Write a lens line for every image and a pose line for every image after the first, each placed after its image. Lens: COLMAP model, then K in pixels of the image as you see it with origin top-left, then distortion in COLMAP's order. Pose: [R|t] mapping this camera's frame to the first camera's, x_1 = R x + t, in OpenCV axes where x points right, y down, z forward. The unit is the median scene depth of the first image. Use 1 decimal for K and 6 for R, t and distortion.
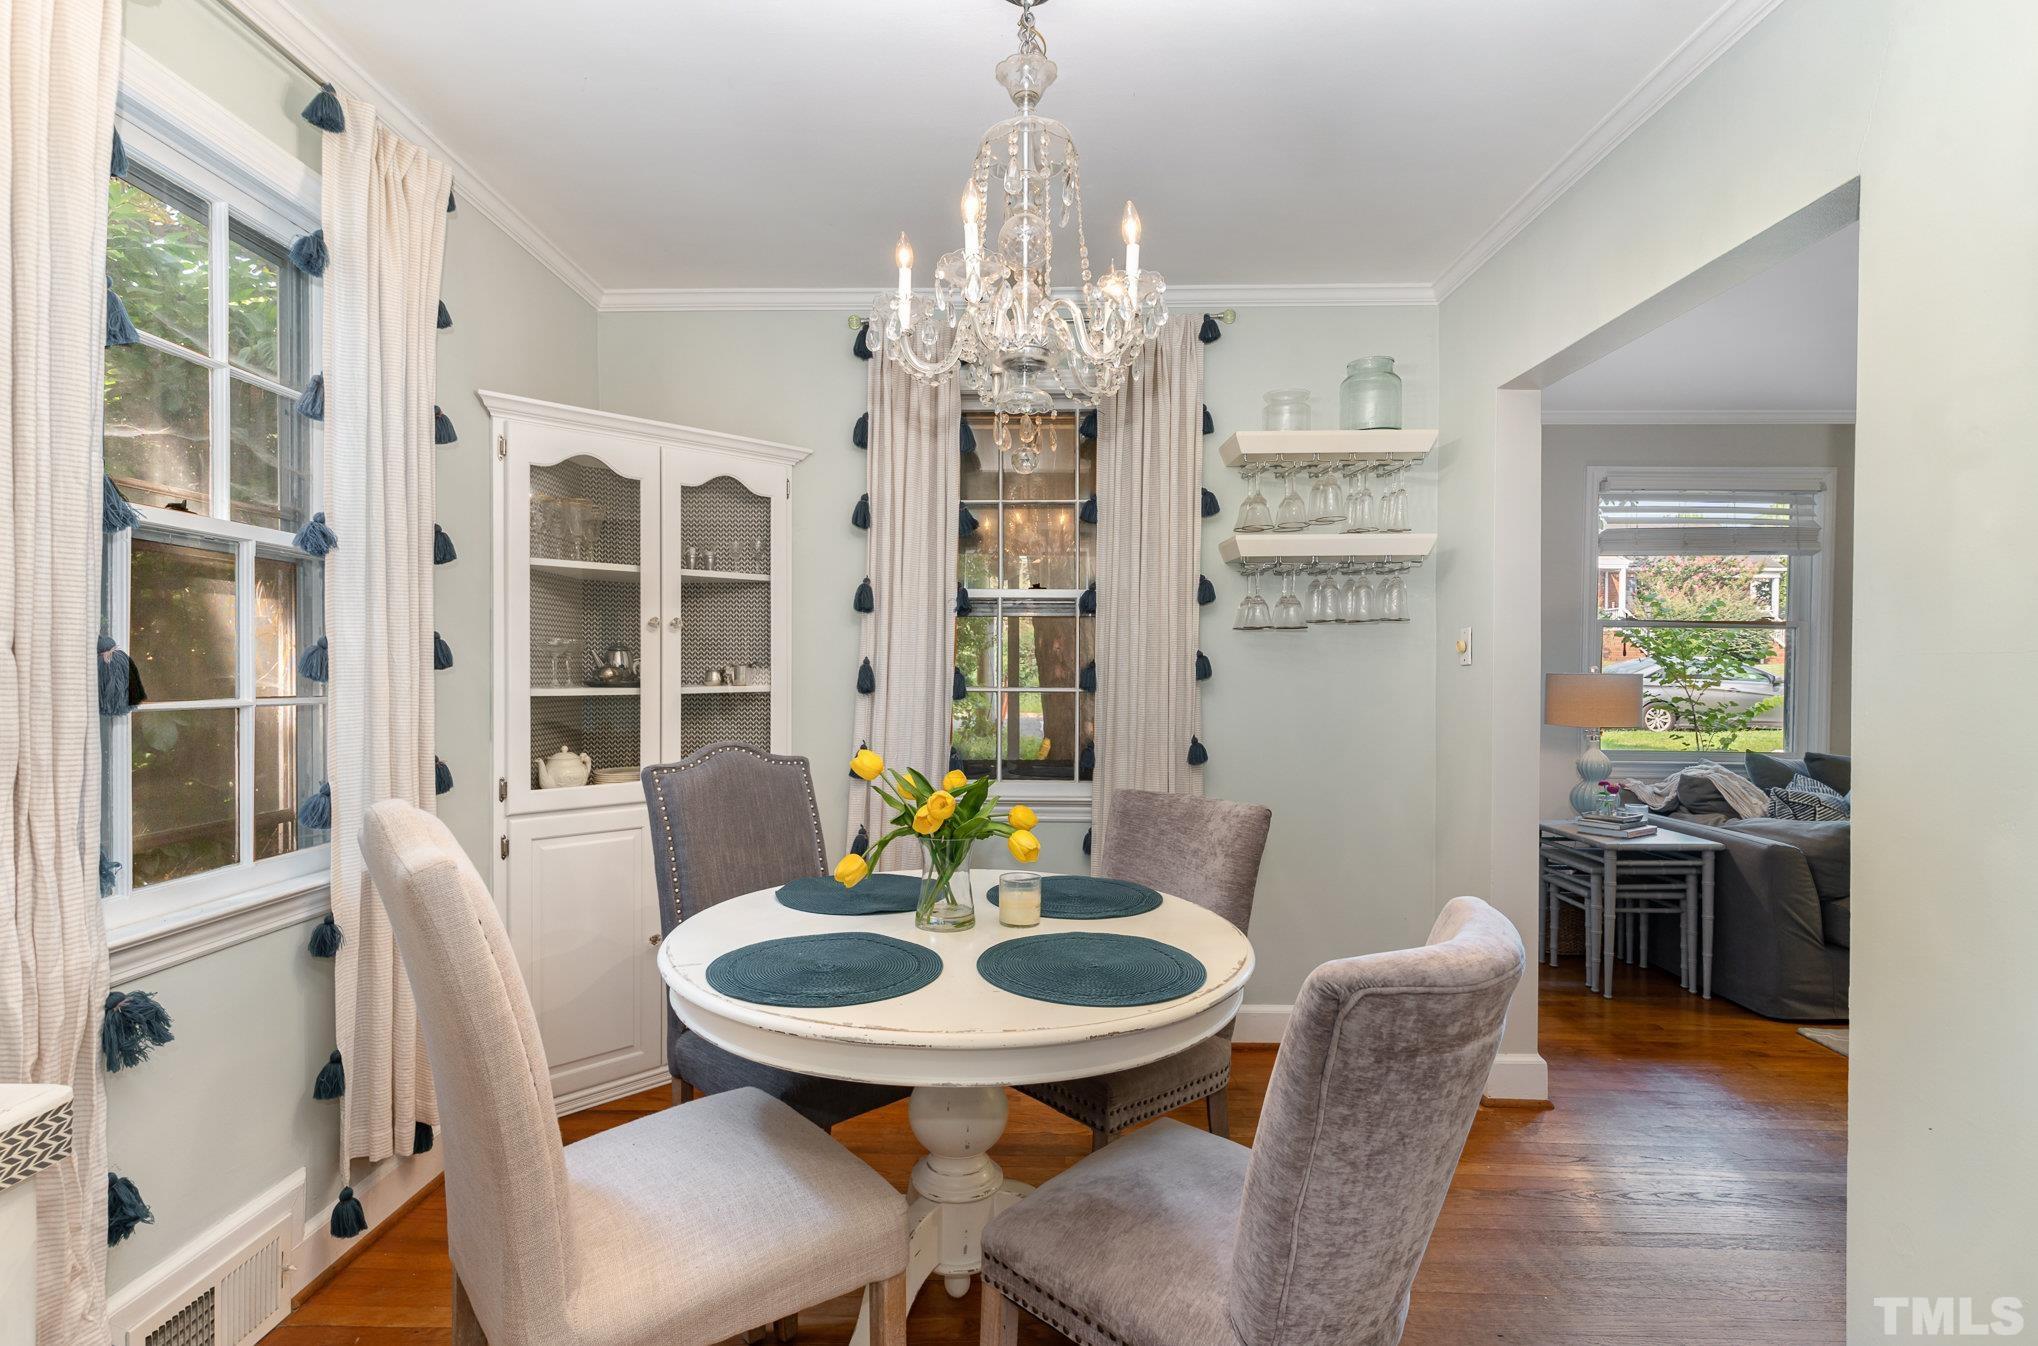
lens RADIAL K [[978.1, 0, 998.3], [0, 978.1, 681.0], [0, 0, 1]] dist [0.003155, -0.001119]
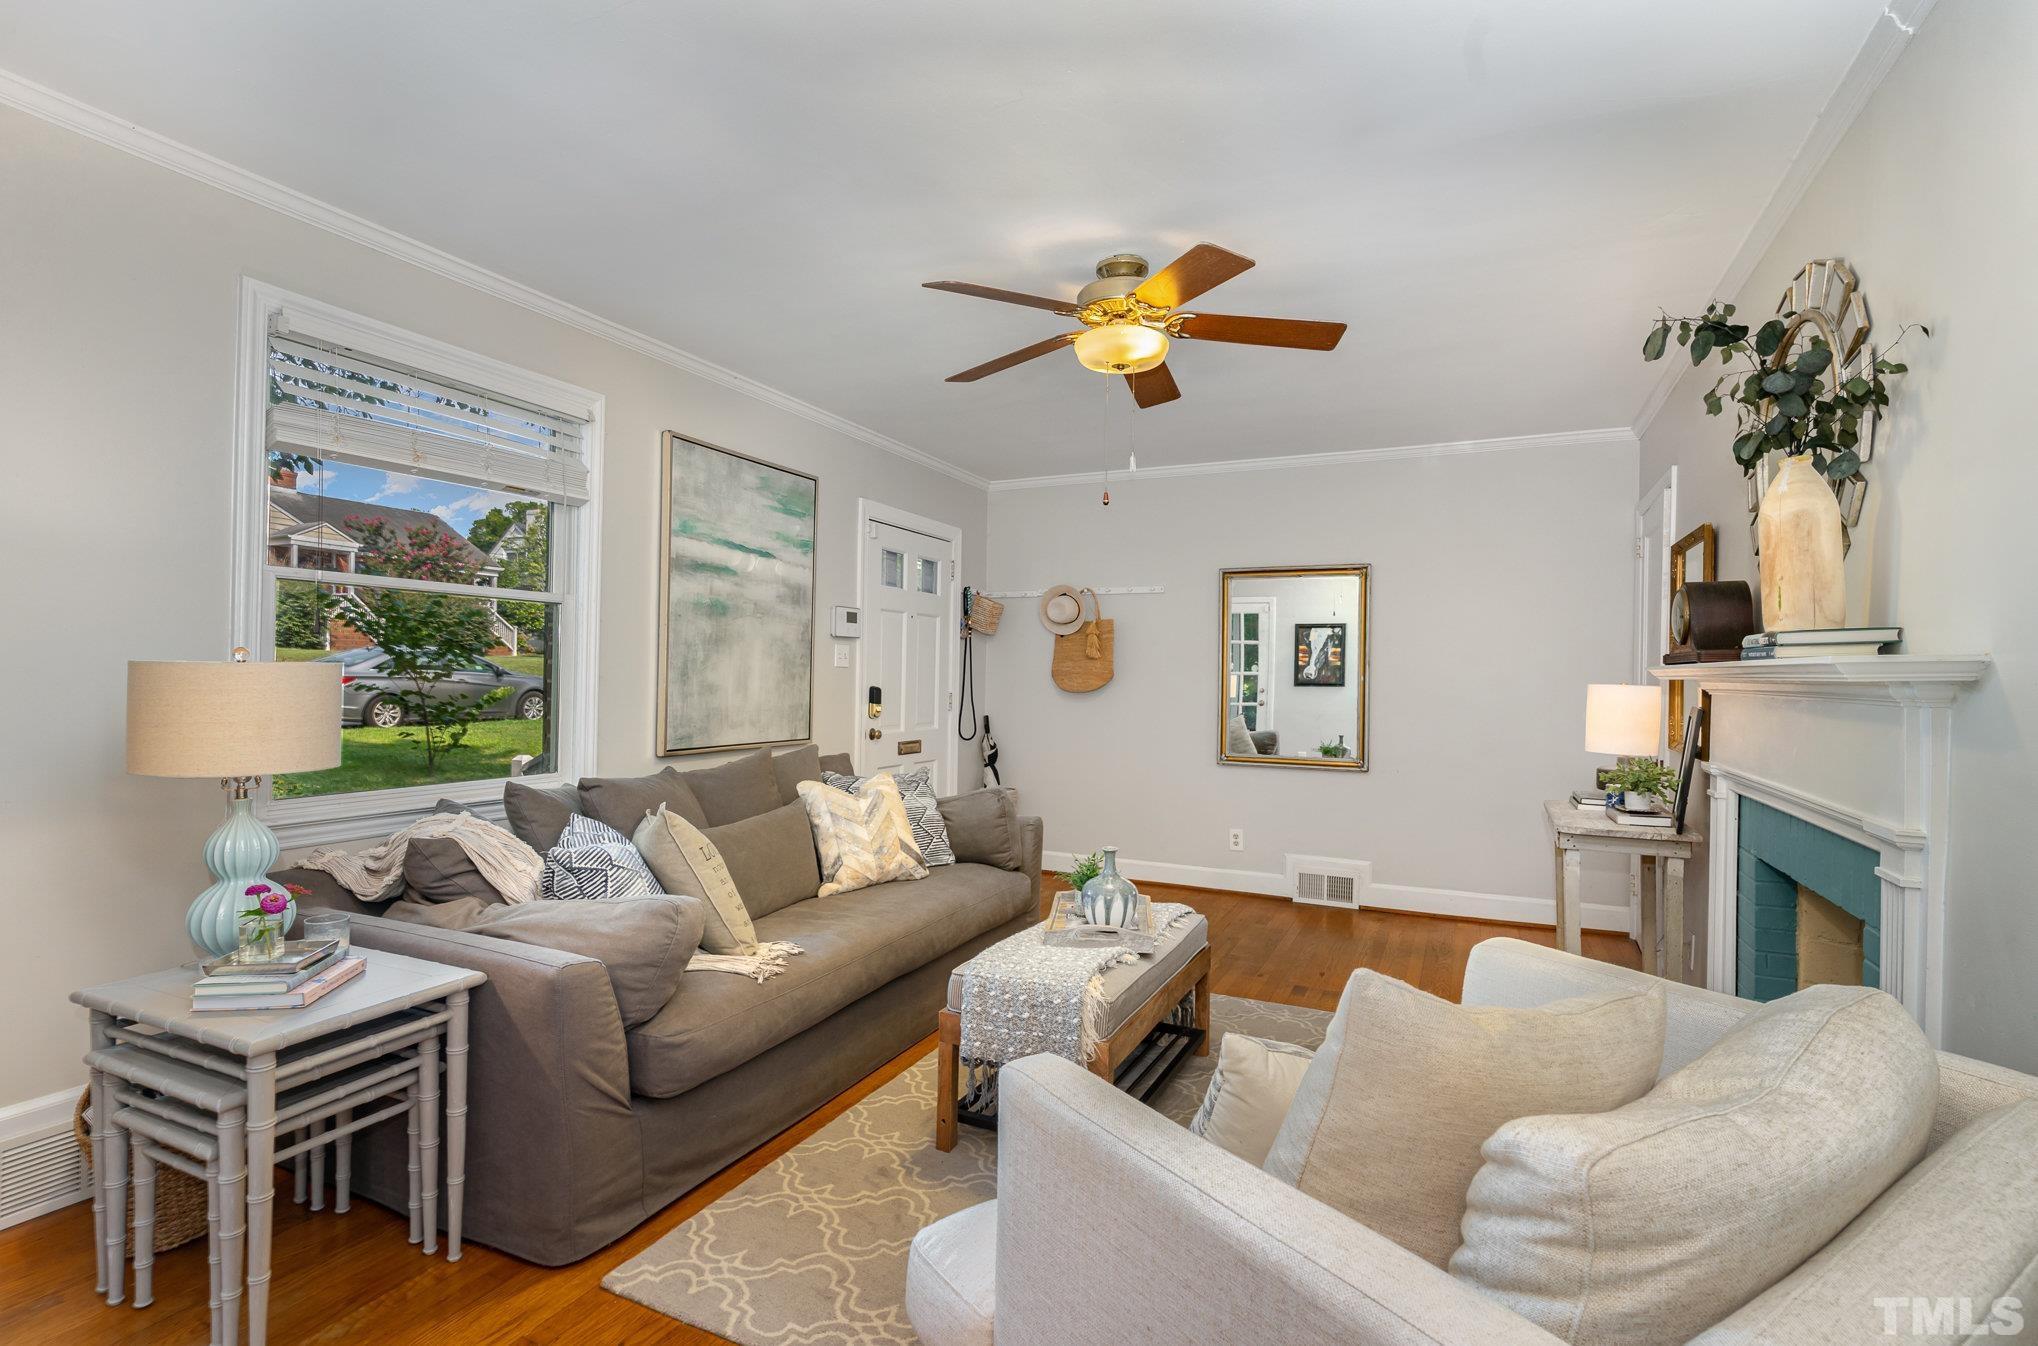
lens RADIAL K [[978.1, 0, 1001.8], [0, 978.1, 676.8], [0, 0, 1]] dist [0.003155, -0.001119]
pose [[0.406829, -0.002268, 0.913501, 0.298681], [-0.003583, 0.999985, 0.004078, -0.004025], [-0.913497, -0.004932, 0.406815, 0.428469]]
